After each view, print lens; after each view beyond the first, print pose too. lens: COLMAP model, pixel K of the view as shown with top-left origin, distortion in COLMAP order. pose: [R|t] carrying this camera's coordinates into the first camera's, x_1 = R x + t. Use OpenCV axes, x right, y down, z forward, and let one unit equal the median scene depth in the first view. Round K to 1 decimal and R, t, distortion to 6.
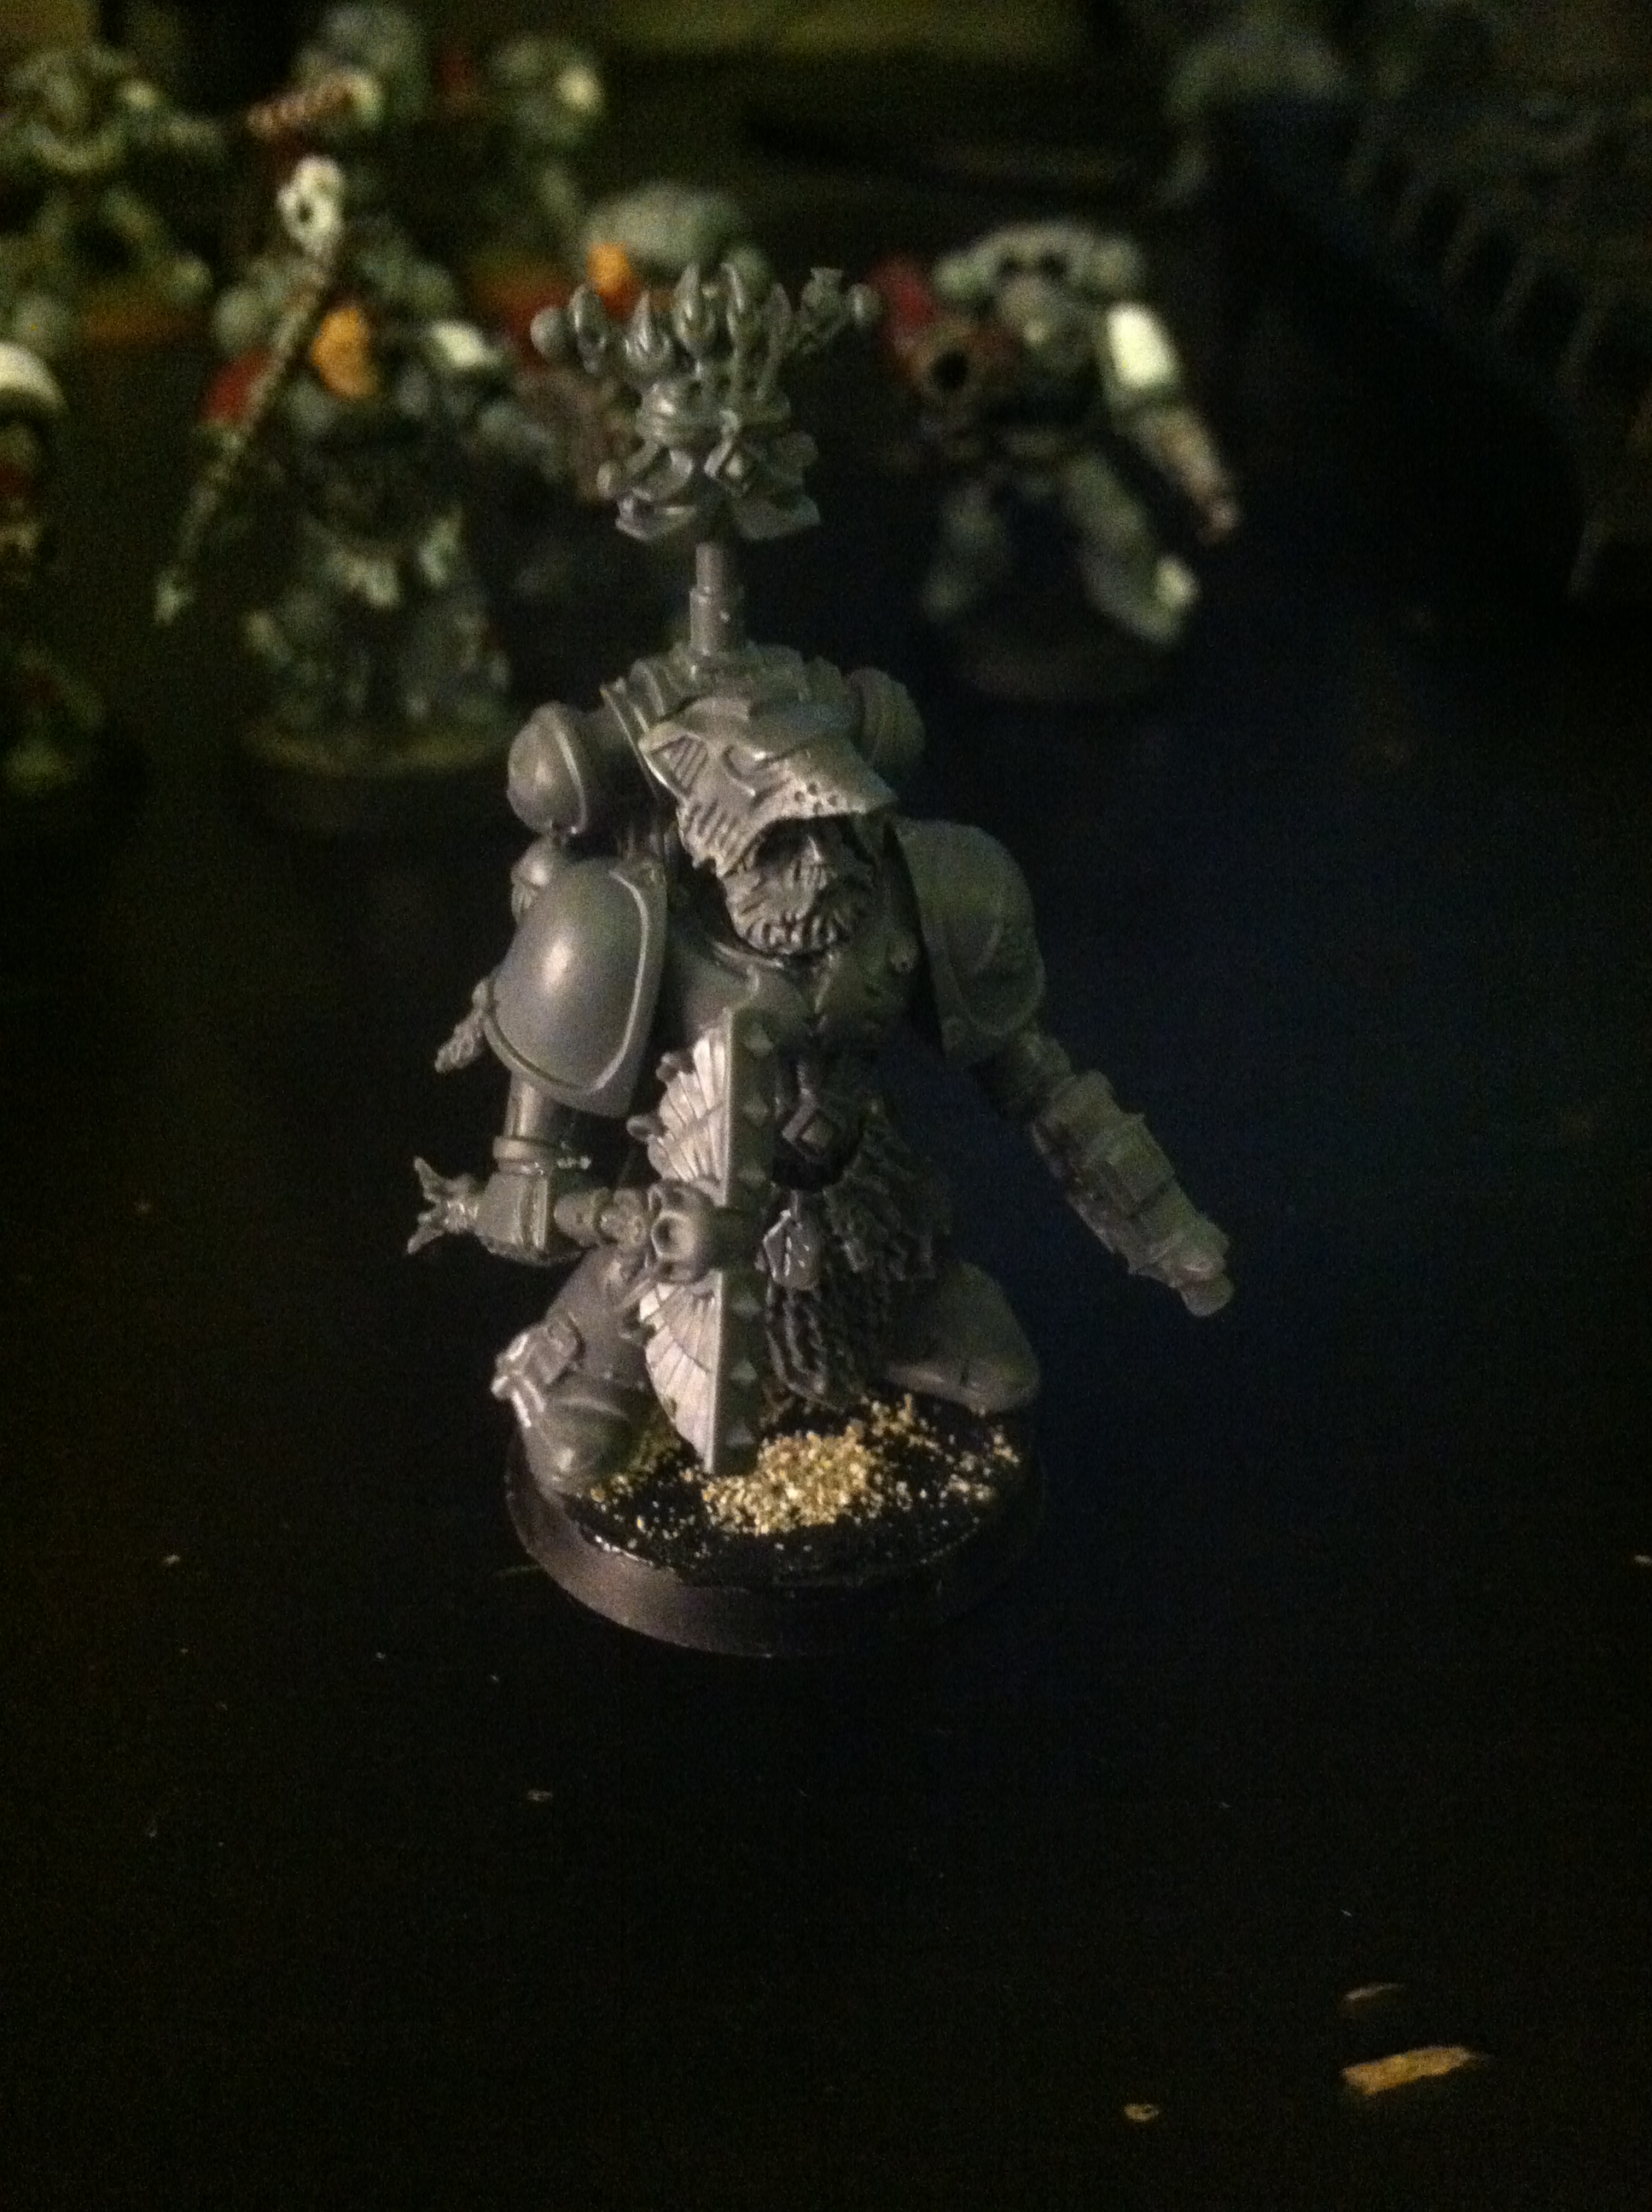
lens RADIAL K [[2218.1, 0, 826.0], [0, 2218.1, 1106.0], [0, 0, 1]] dist [0.060871, -0.352085]
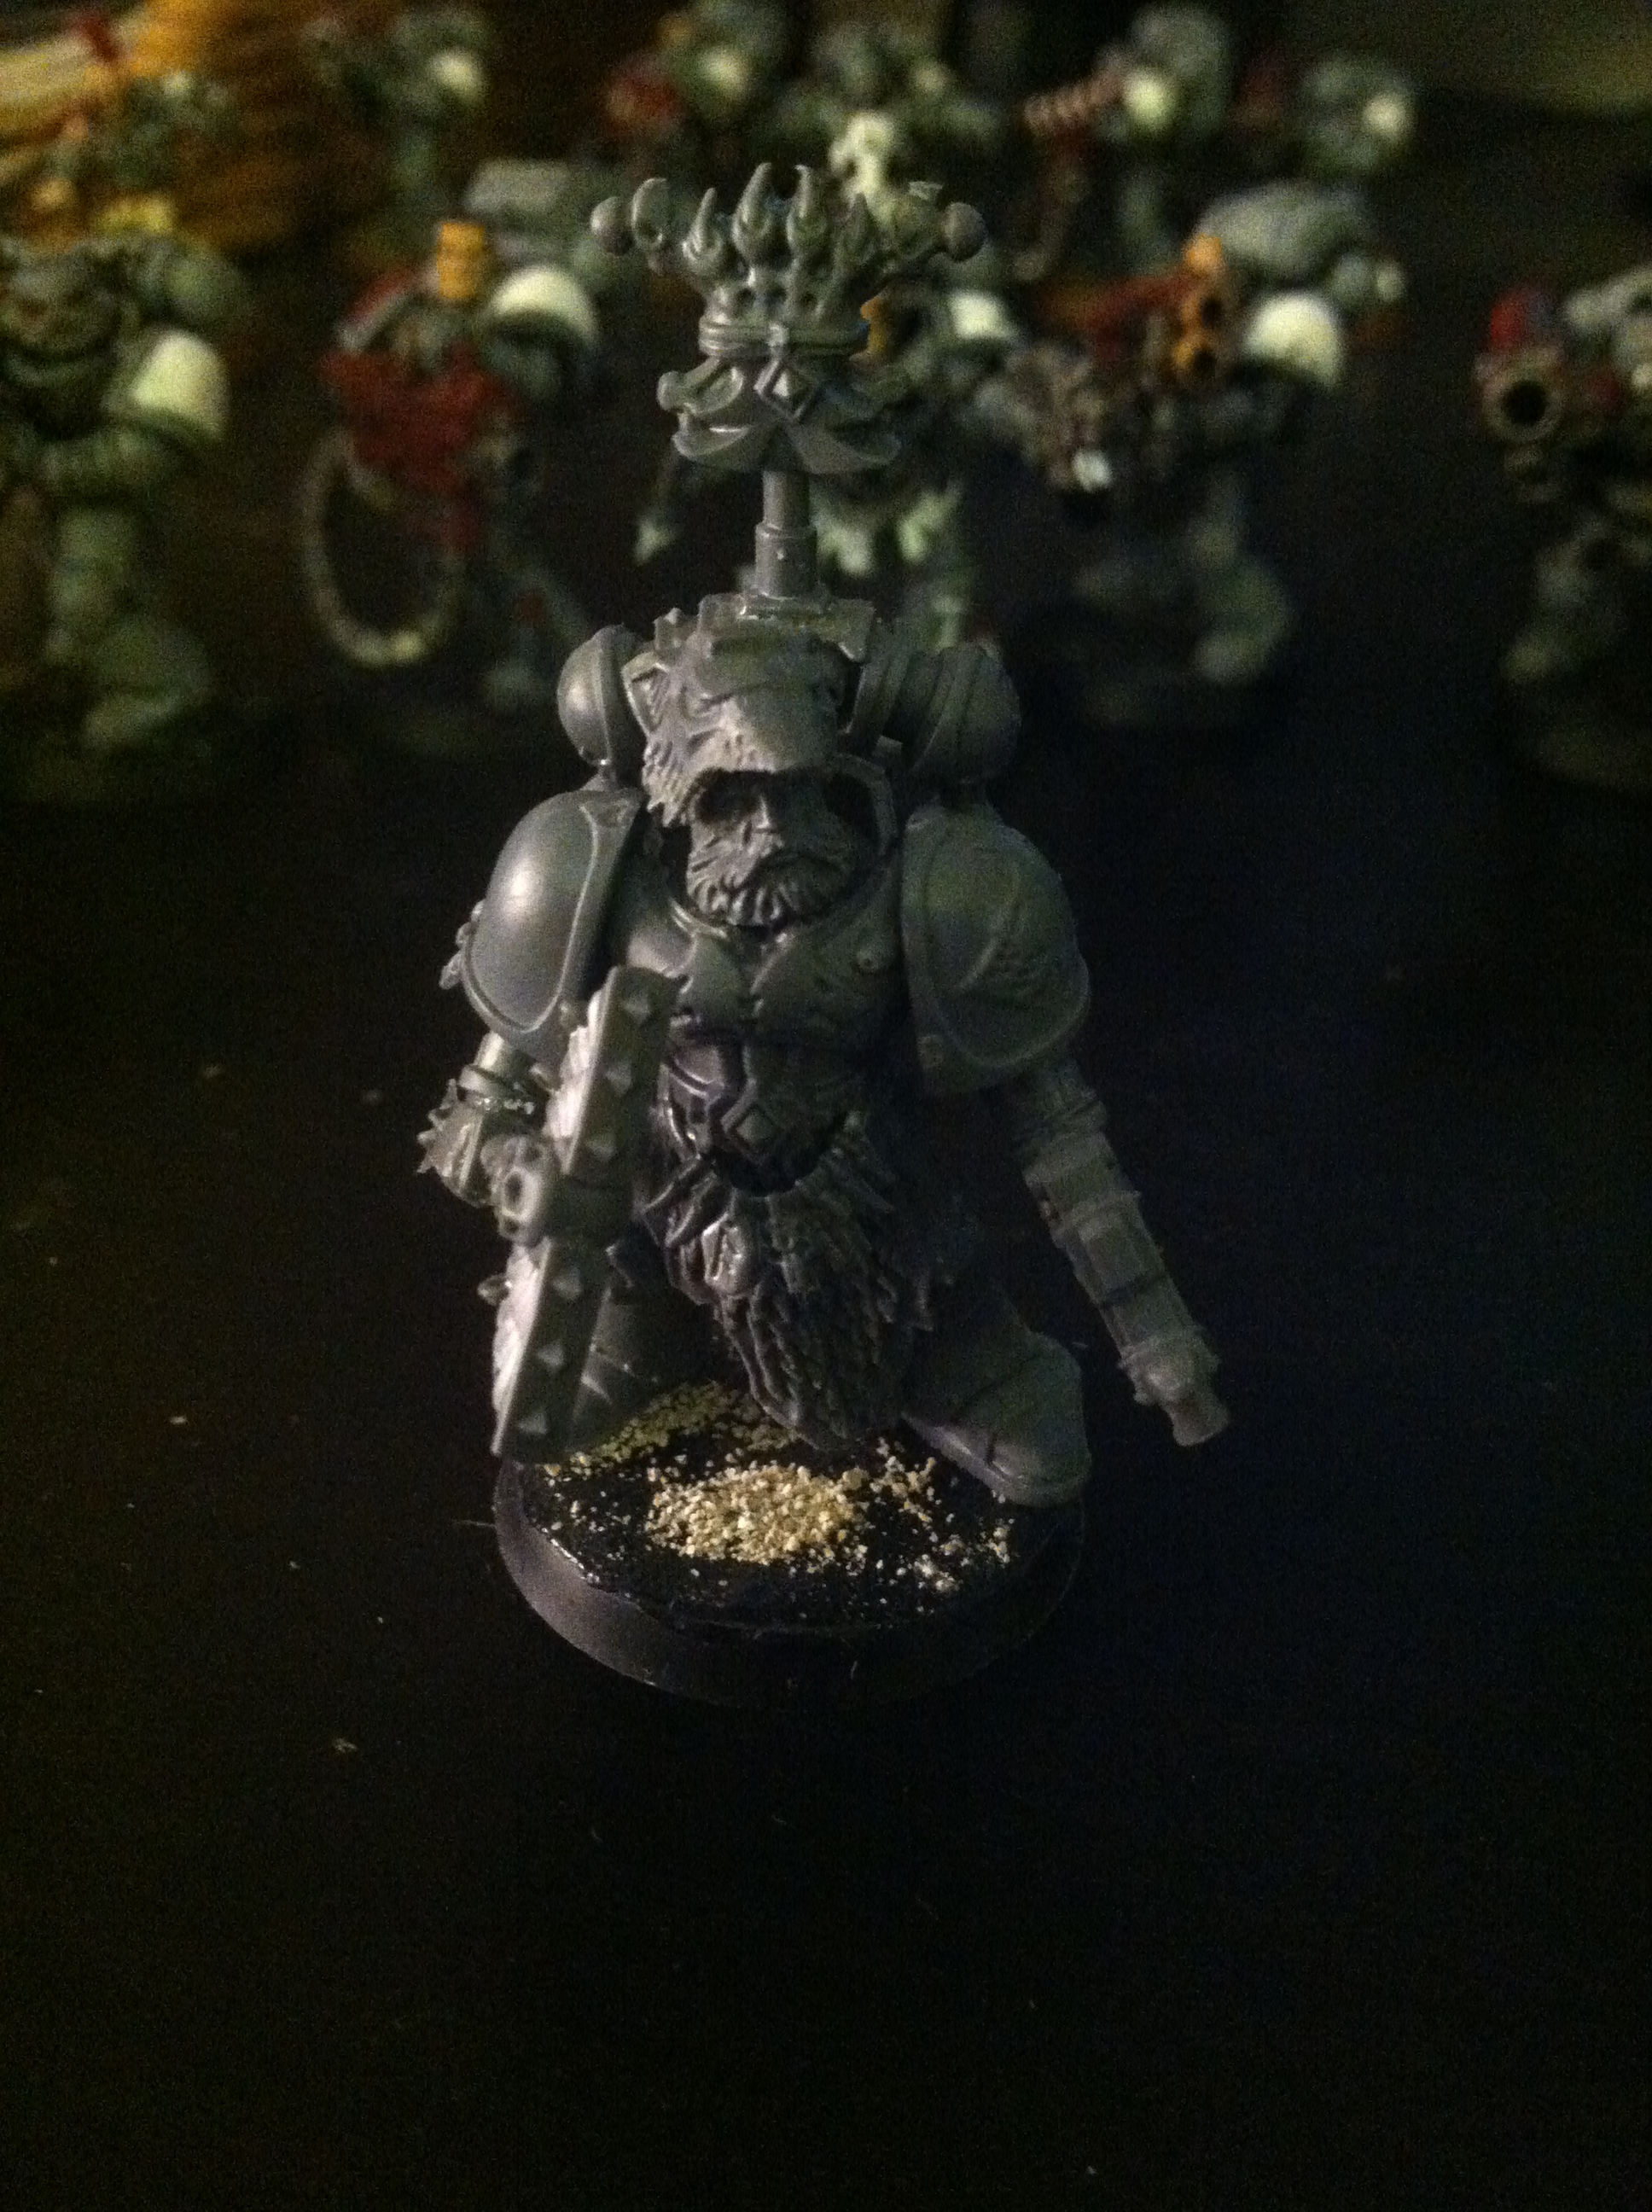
lens RADIAL K [[2218.1, 0, 826.0], [0, 2218.1, 1106.0], [0, 0, 1]] dist [0.060871, -0.352085]
pose [[0.914257, 0.207192, -0.348146, 0.302646], [-0.213812, 0.976675, 0.019763, -0.019087], [0.344120, 0.056369, 0.937232, 0.146128]]
